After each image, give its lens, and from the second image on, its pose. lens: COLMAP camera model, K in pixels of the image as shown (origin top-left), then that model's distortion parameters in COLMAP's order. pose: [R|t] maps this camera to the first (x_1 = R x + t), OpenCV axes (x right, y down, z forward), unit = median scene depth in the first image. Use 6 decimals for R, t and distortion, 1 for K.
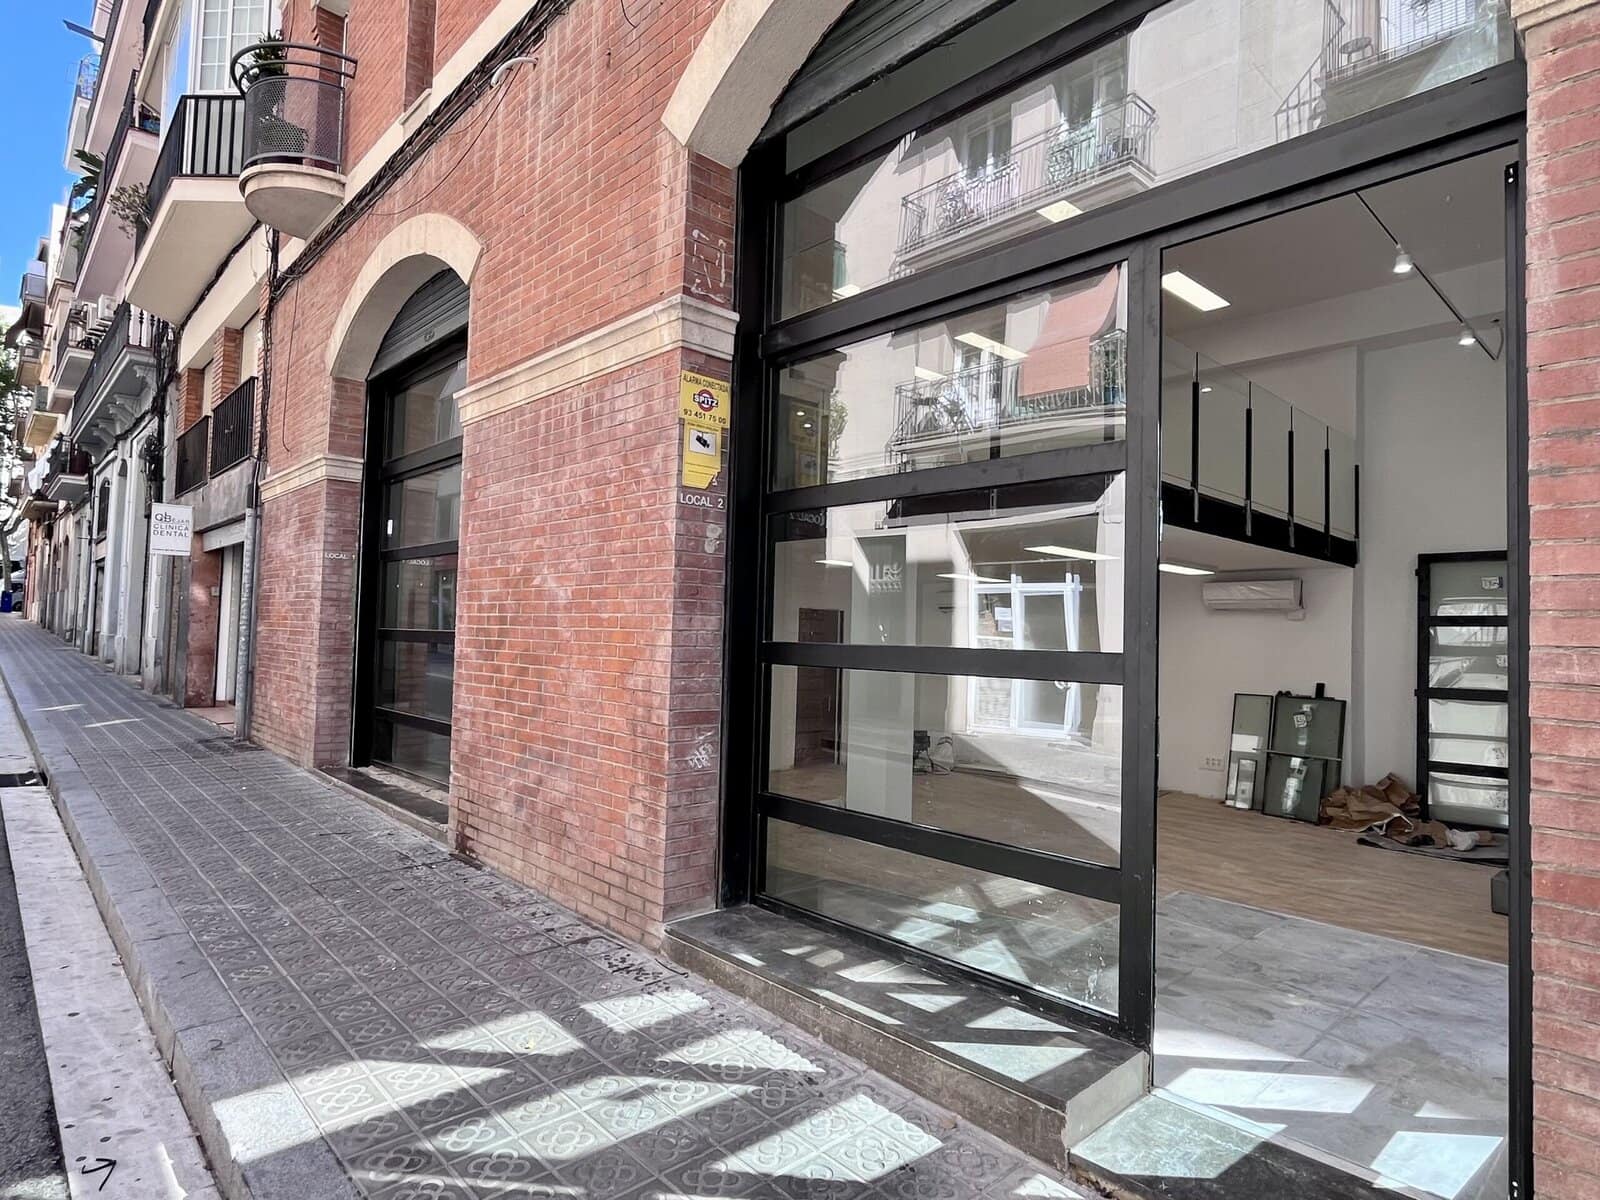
lens RADIAL K [[879.7, 0, 796.9], [0, 879.7, 599.0], [0, 0, 1]] dist [-0.001377, -0.002067]
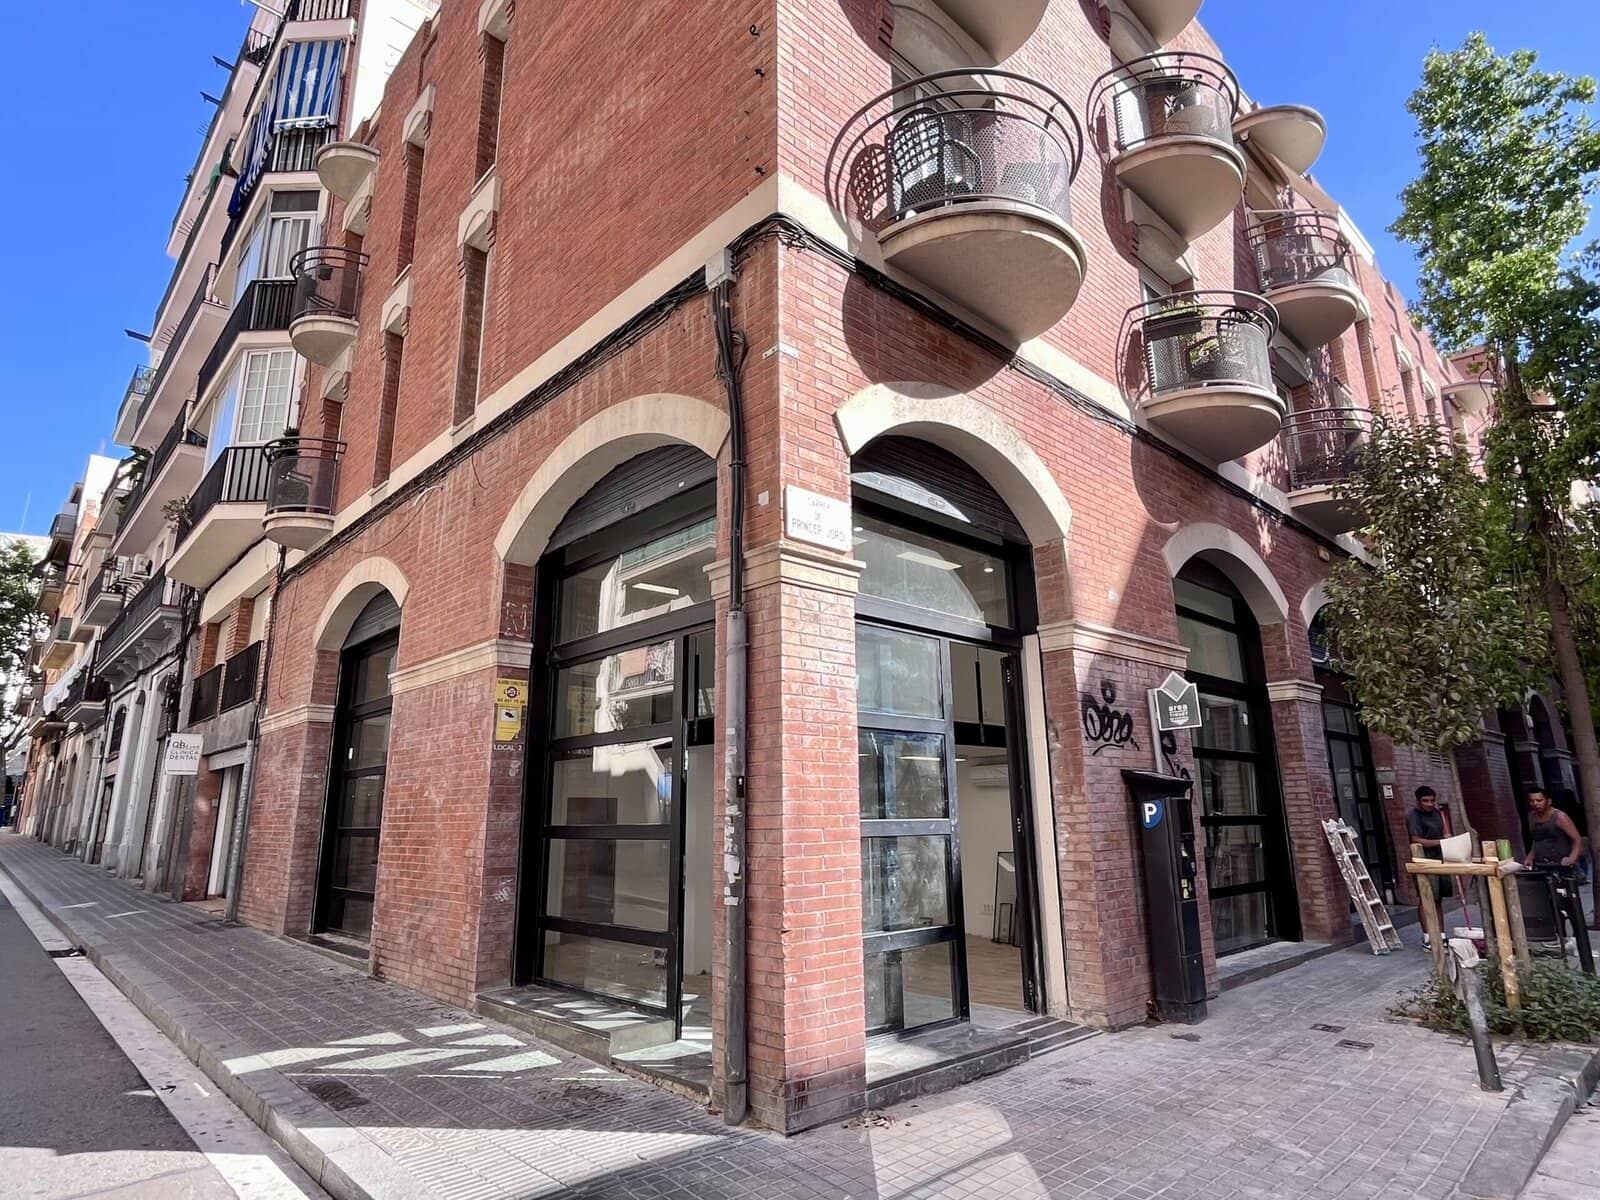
lens RADIAL K [[879.7, 0, 800.6], [0, 879.7, 599.0], [0, 0, 1]] dist [-0.001377, -0.002067]
pose [[0.999115, -0.039572, 0.014252, 0.260280], [0.041627, 0.978852, -0.200289, -0.012356], [-0.006025, 0.200705, 0.979633, -0.457408]]
